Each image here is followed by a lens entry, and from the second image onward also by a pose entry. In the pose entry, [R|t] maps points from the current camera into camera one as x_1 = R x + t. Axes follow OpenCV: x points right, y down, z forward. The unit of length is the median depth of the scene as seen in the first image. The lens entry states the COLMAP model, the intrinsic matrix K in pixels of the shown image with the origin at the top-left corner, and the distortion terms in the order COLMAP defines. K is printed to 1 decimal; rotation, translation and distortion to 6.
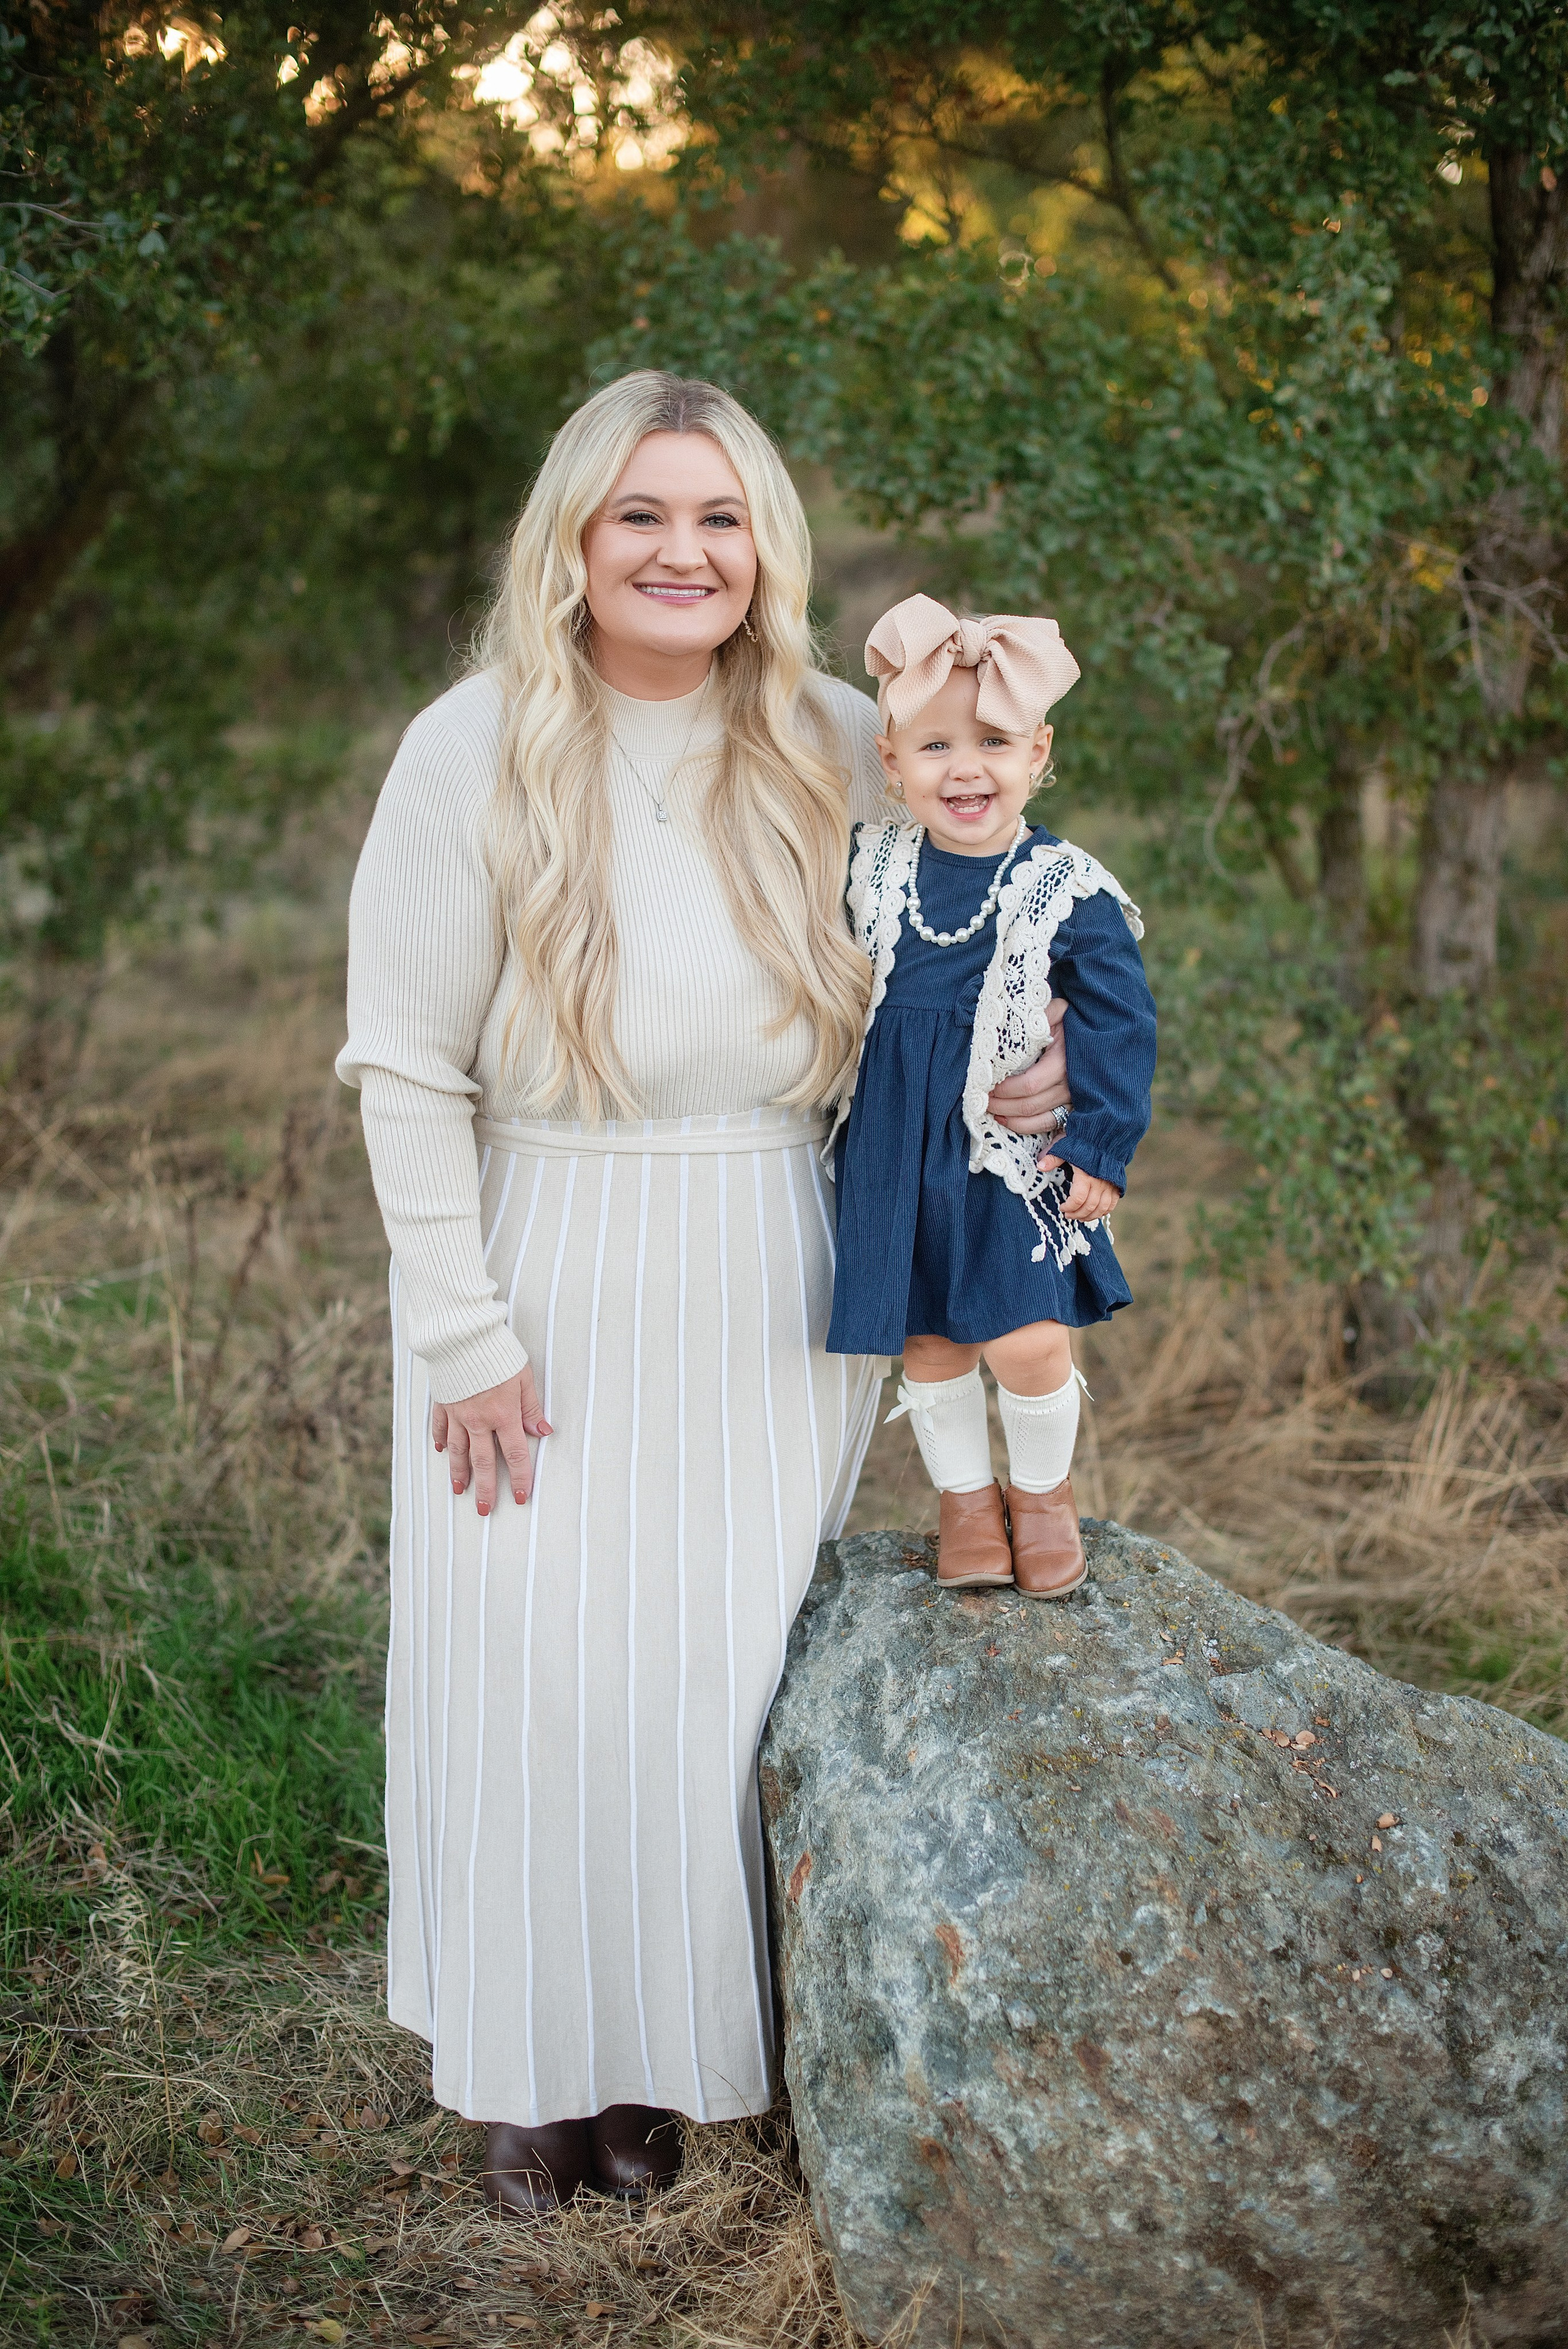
lens RADIAL K [[3386.1, 0, 870.3], [0, 3386.1, 1148.0], [0, 0, 1]] dist [-0.135203, 0.096575]
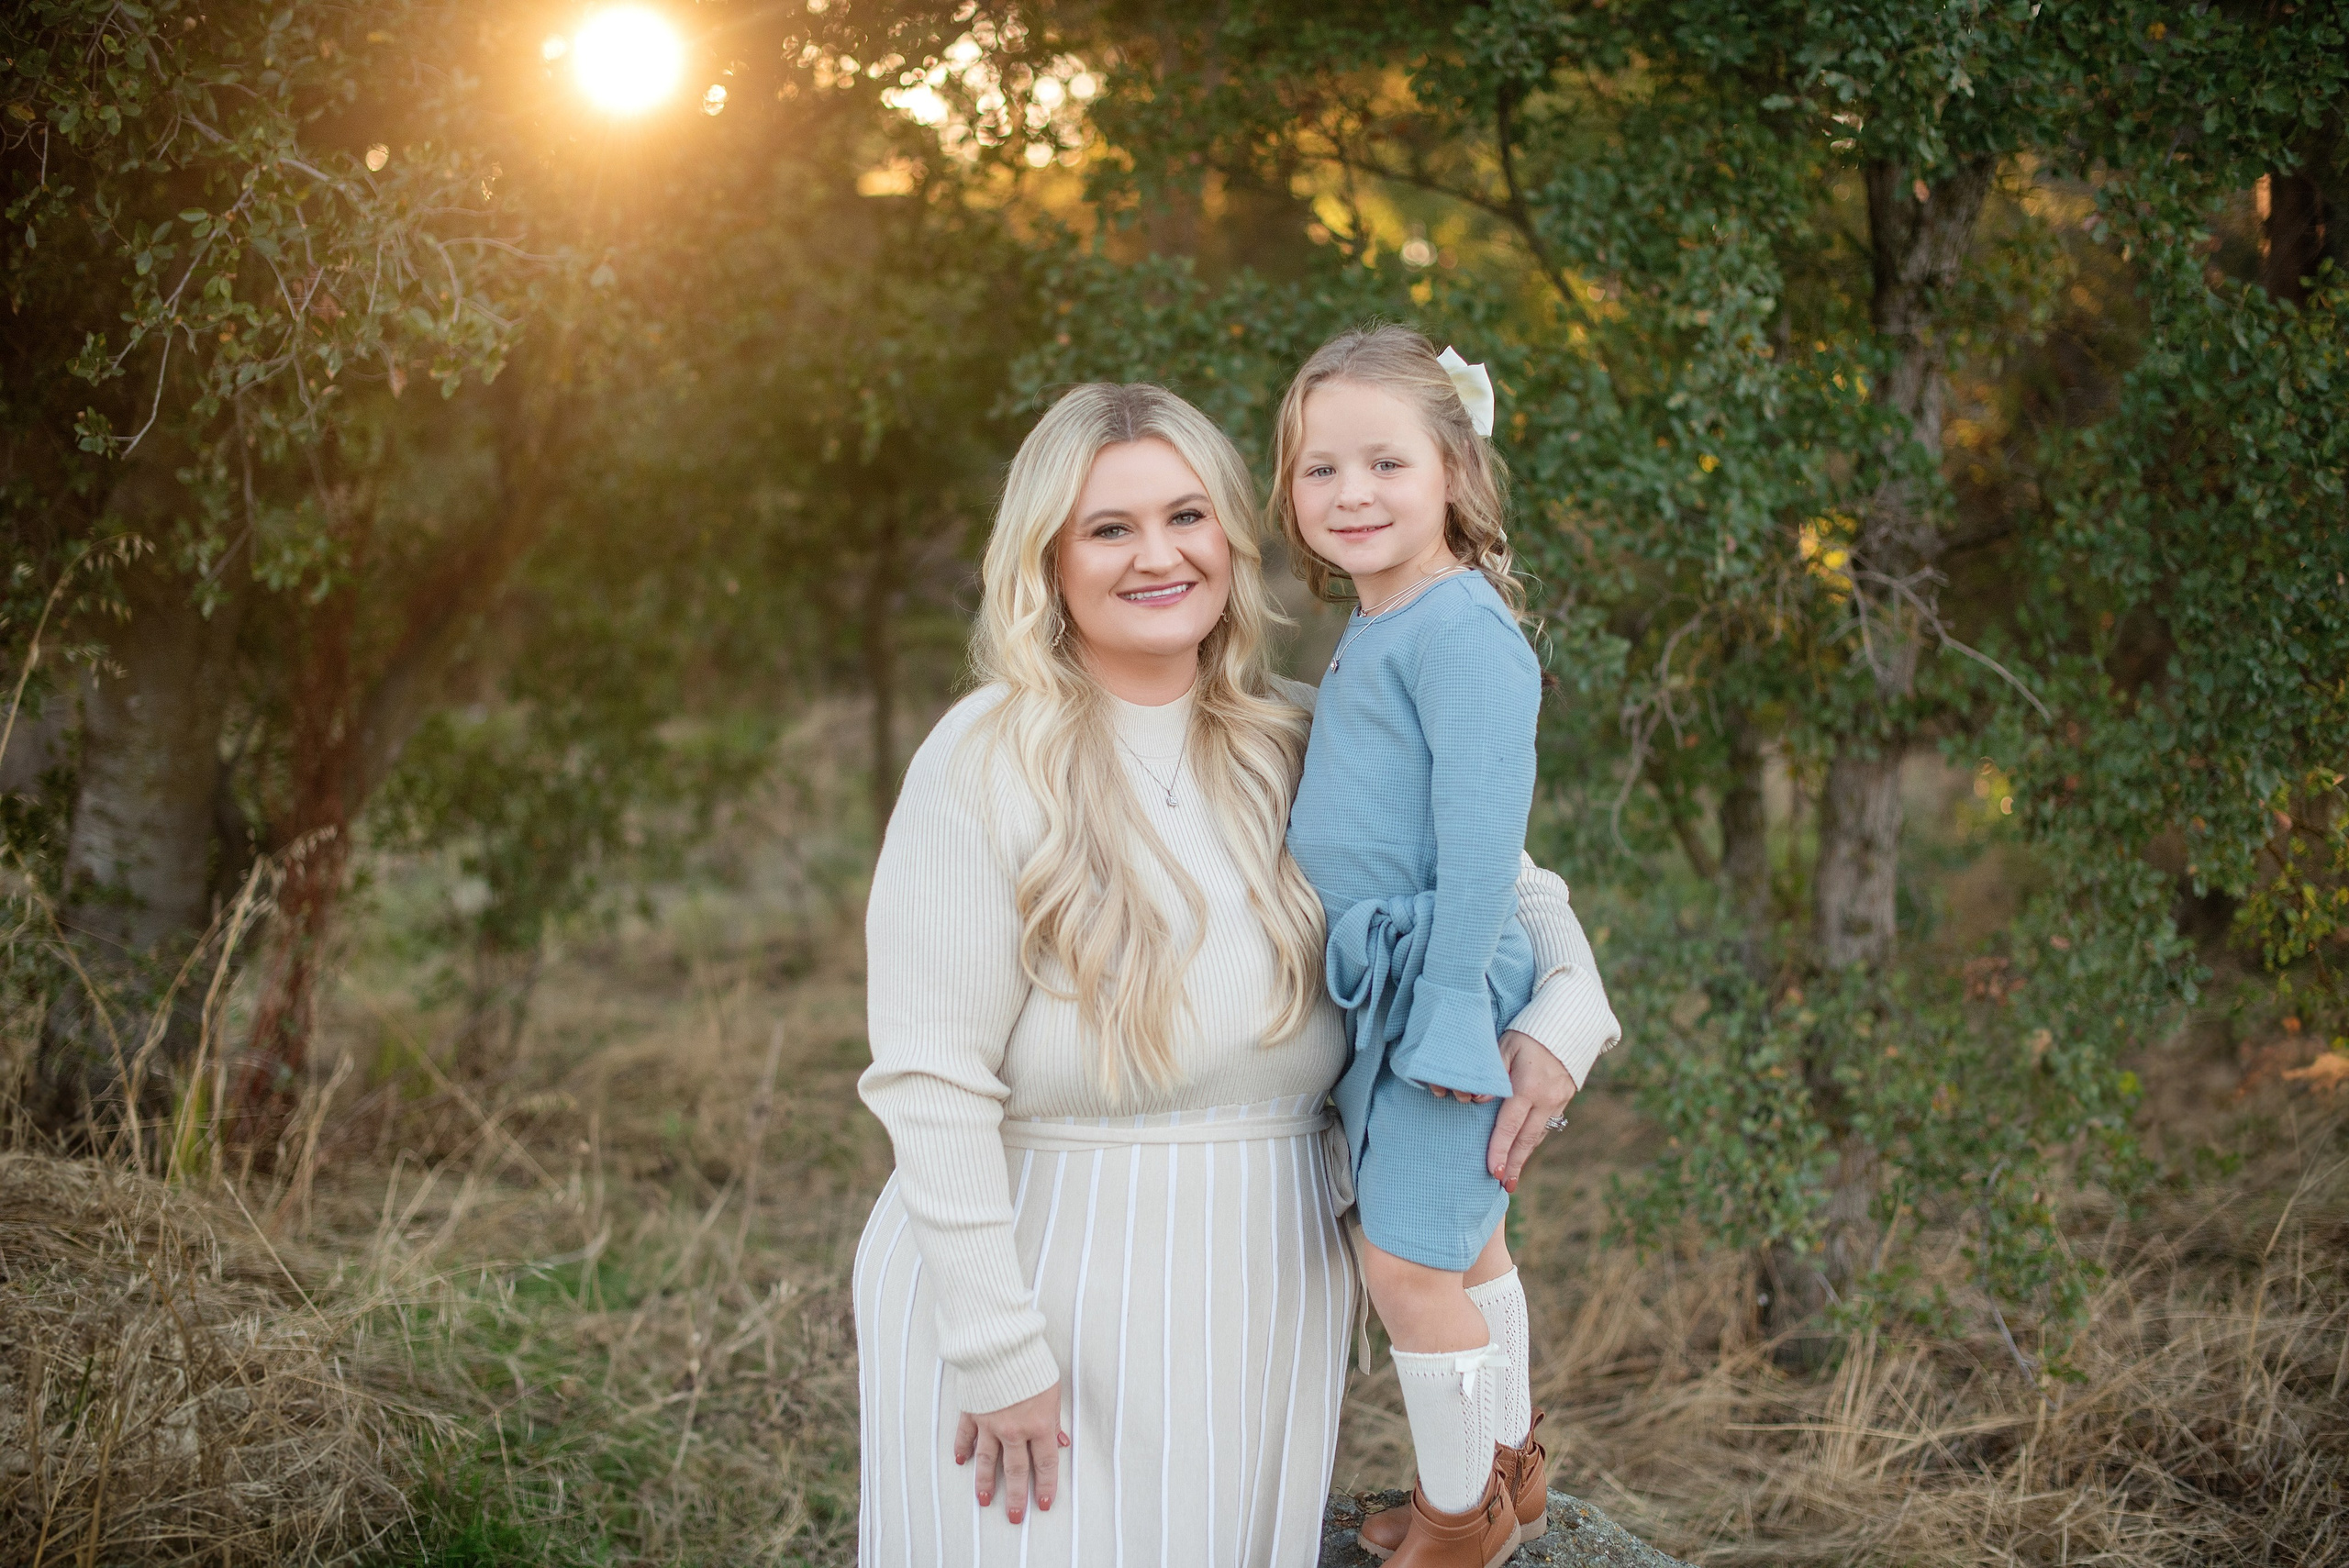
lens RADIAL K [[3375.1, 0, 1266.3], [0, 3375.1, 788.5], [0, 0, 1]] dist [-0.142166, 0.108740]
pose [[0.999863, -0.015704, -0.005227, -0.001517], [0.015108, 0.994961, -0.099116, -0.000583], [0.006757, 0.099023, 0.995062, -0.036309]]
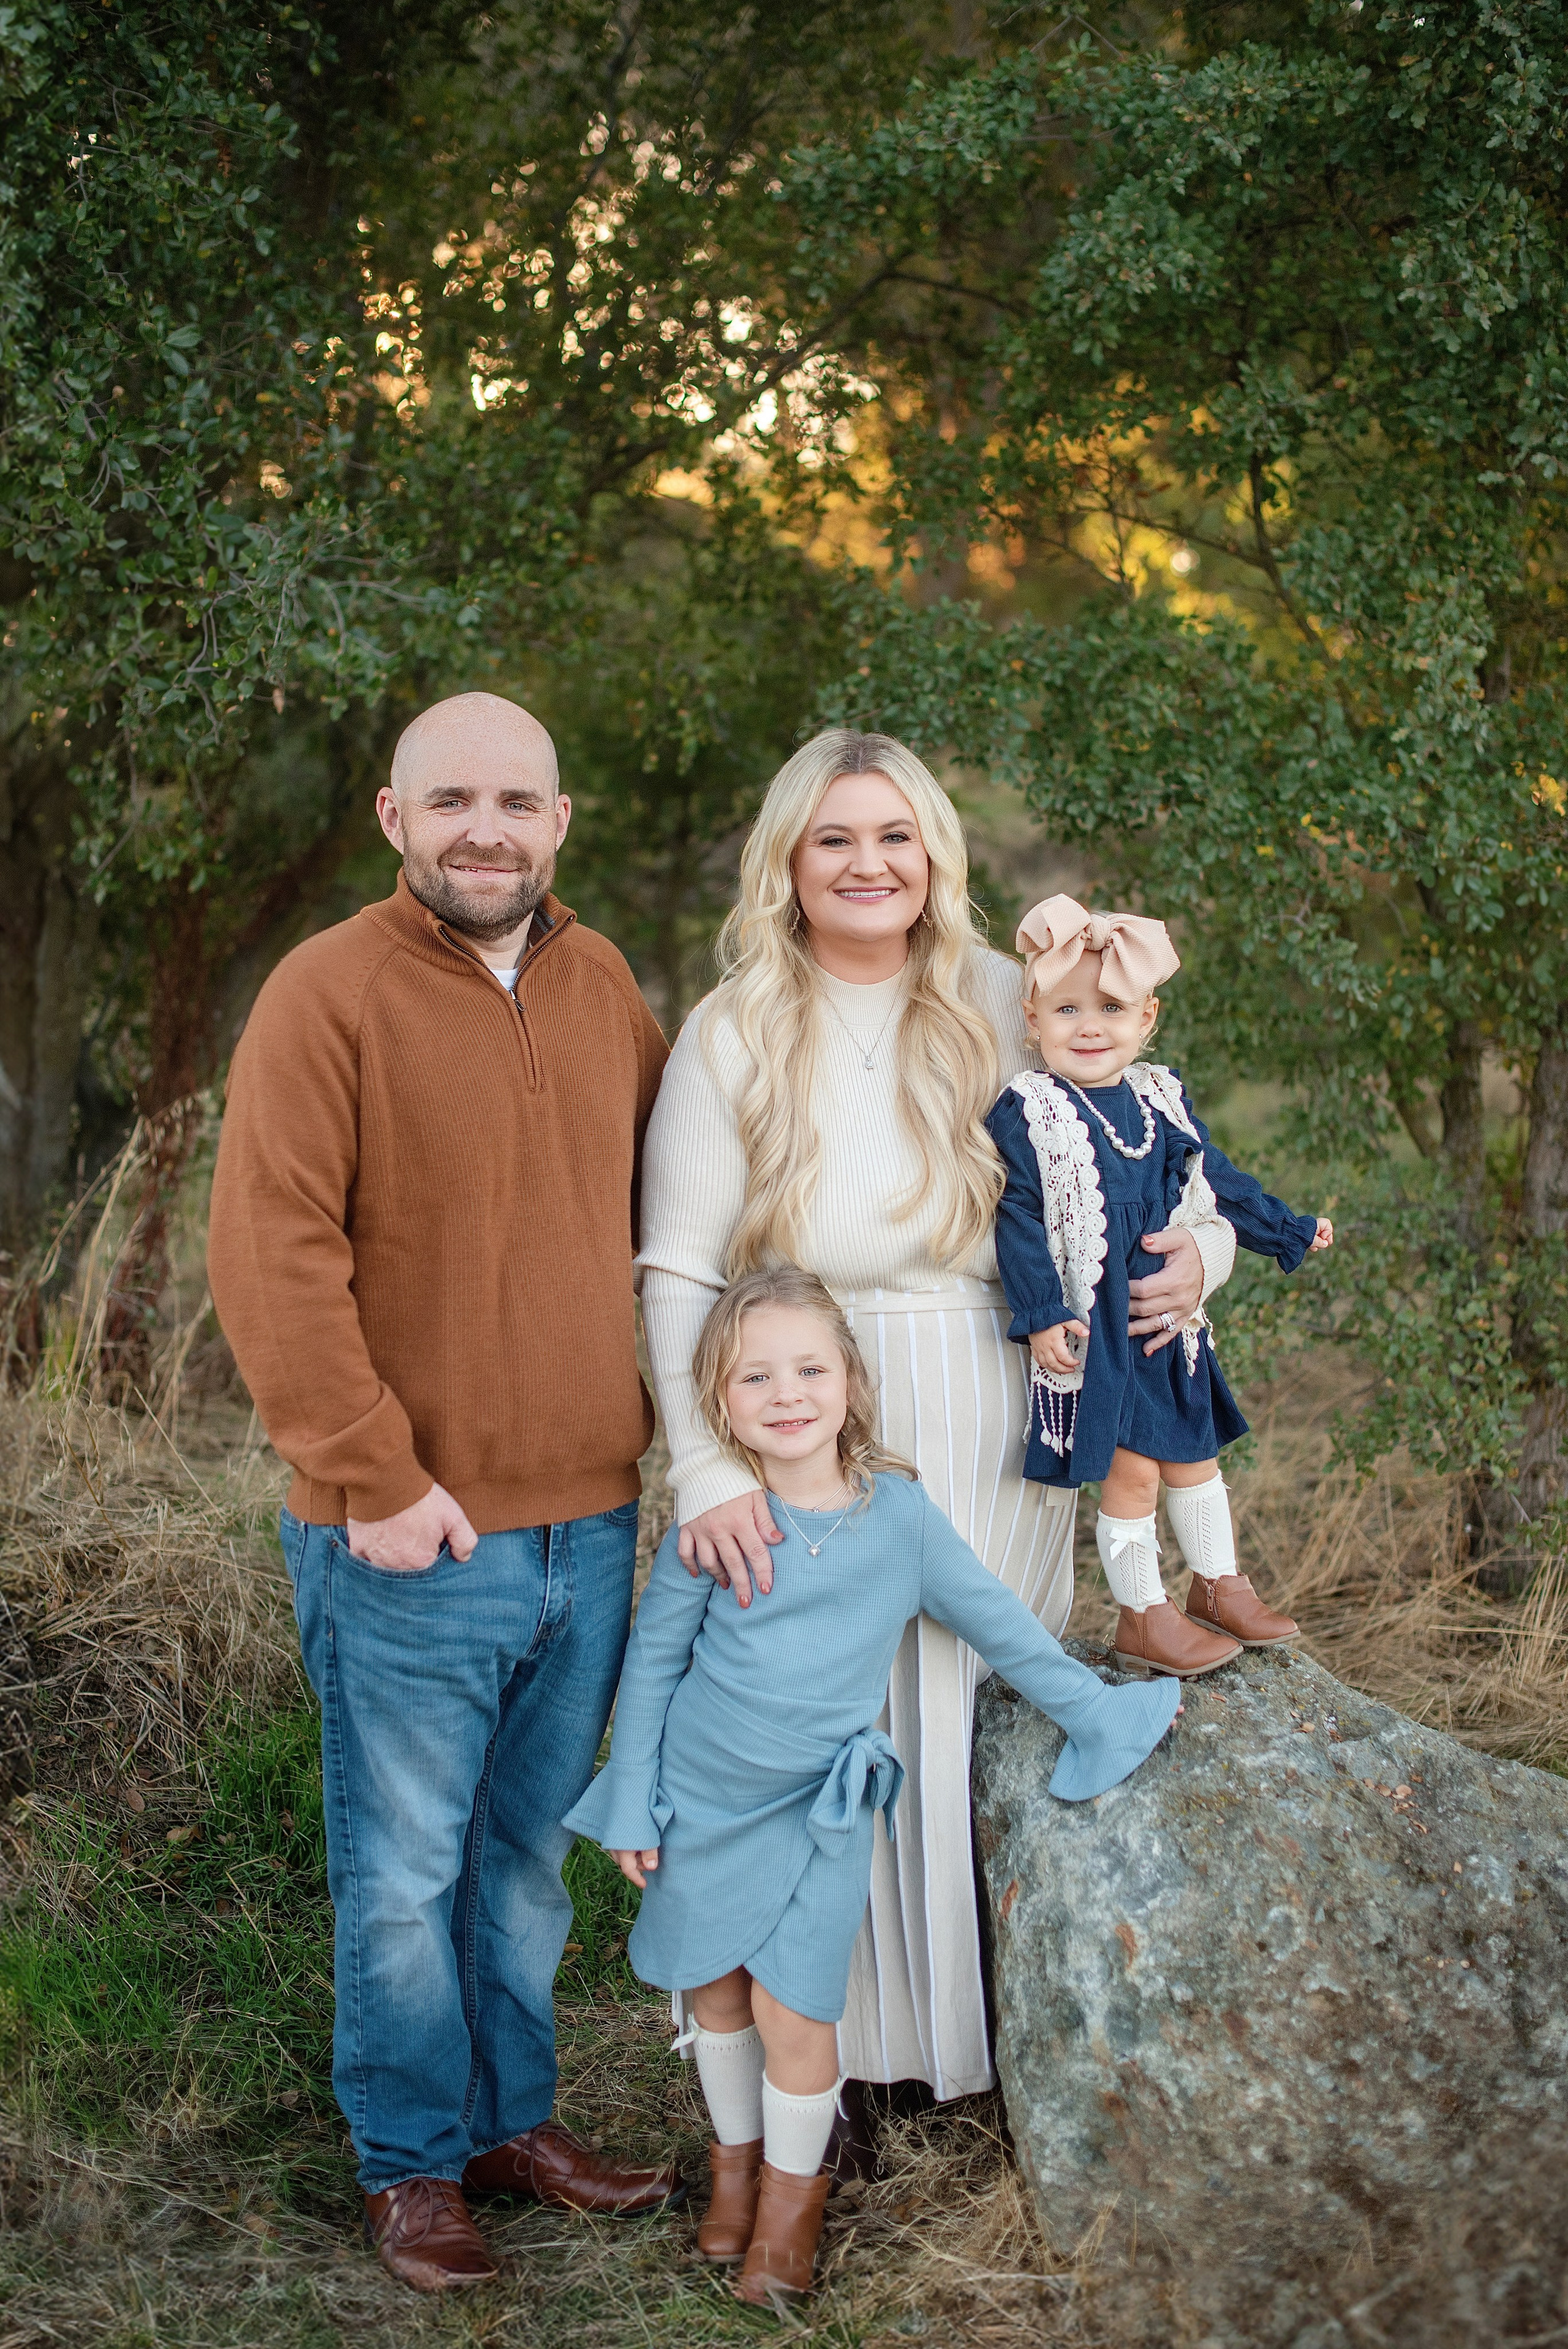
lens RADIAL K [[3355.2, 0, 906.7], [0, 3355.2, 1091.4], [0, 0, 1]] dist [-0.135885, 0.073827]
pose [[0.999193, 0.000261, -0.040172, -0.005781], [-0.004217, 0.995137, -0.098408, 0.022428], [0.039951, 0.098498, 0.994335, -0.185771]]
